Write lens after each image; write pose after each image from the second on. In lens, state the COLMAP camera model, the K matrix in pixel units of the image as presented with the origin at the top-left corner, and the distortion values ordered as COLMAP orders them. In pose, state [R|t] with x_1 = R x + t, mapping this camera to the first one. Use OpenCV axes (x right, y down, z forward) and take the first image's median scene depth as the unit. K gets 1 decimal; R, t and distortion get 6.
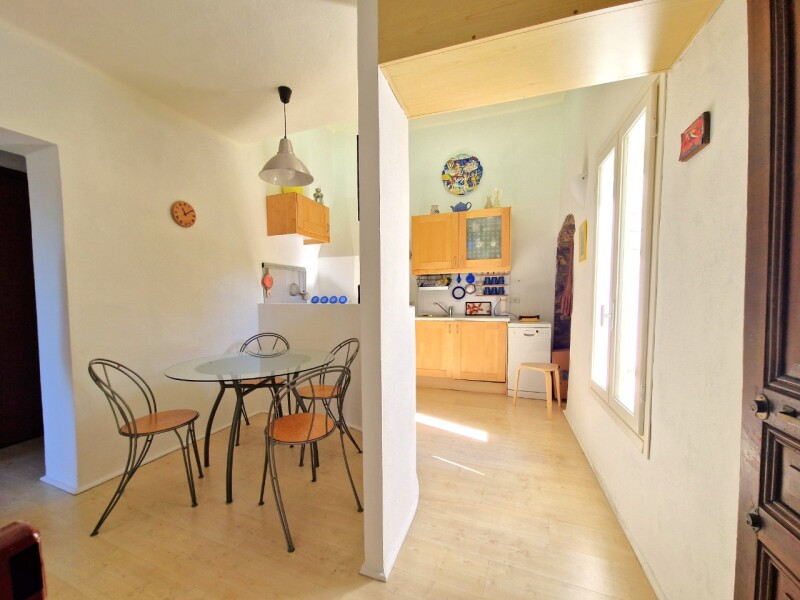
lens RADIAL K [[326.9, 0, 399.2], [0, 326.9, 300.4], [0, 0, 1]] dist [-0.000263, -0.000003]
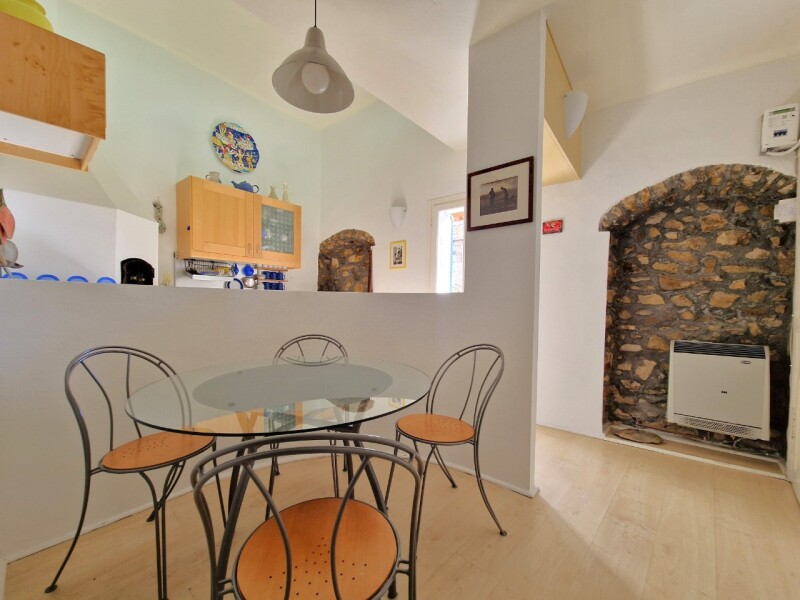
lens RADIAL K [[313.7, 0, 397.5], [0, 313.7, 301.7], [0, 0, 1]] dist [-0.000548, 0.000031]
pose [[0.377464, 0.020398, 0.925800, -0.416242], [-0.016722, 0.999744, -0.015210, 0.024394], [-0.925873, -0.009740, 0.377709, 0.301949]]
